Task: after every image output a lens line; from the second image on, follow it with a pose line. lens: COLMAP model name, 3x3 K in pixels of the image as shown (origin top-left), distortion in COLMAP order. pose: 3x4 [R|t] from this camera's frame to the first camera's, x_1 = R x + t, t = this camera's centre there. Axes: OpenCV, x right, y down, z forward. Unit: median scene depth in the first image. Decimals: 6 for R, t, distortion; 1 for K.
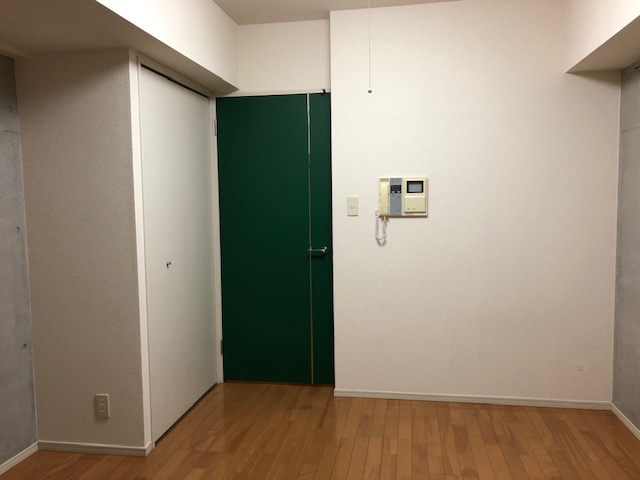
lens RADIAL K [[519.6, 0, 316.2], [0, 519.6, 241.1], [0, 0, 1]] dist [0.016340, -0.014161]
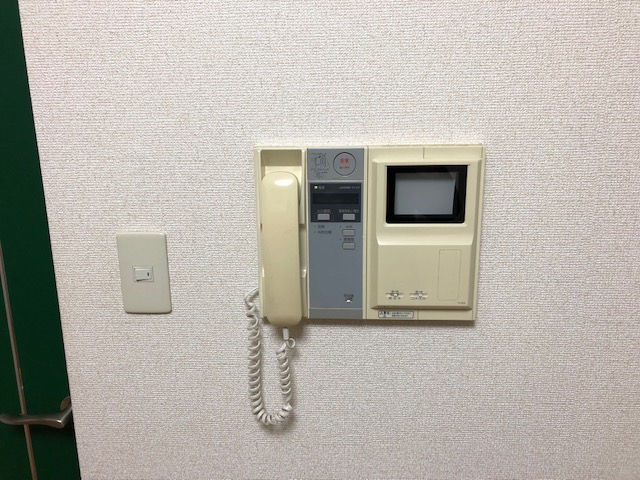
lens RADIAL K [[519.6, 0, 324.7], [0, 519.6, 243.1], [0, 0, 1]] dist [0.016340, -0.014161]
pose [[0.992828, -0.025164, 0.116877, 0.124032], [0.007906, 0.989277, 0.145835, -0.114846], [-0.119293, -0.143864, 0.982381, 0.792230]]
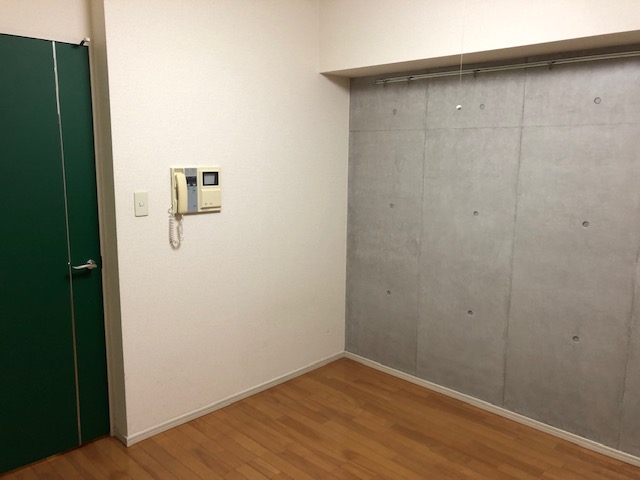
lens RADIAL K [[519.6, 0, 319.3], [0, 519.6, 239.6], [0, 0, 1]] dist [0.016340, -0.014161]
pose [[0.573868, -0.117028, 0.810543, -0.427353], [0.052101, 0.992949, 0.106476, -0.085522], [-0.817289, -0.018873, 0.575919, 0.338730]]
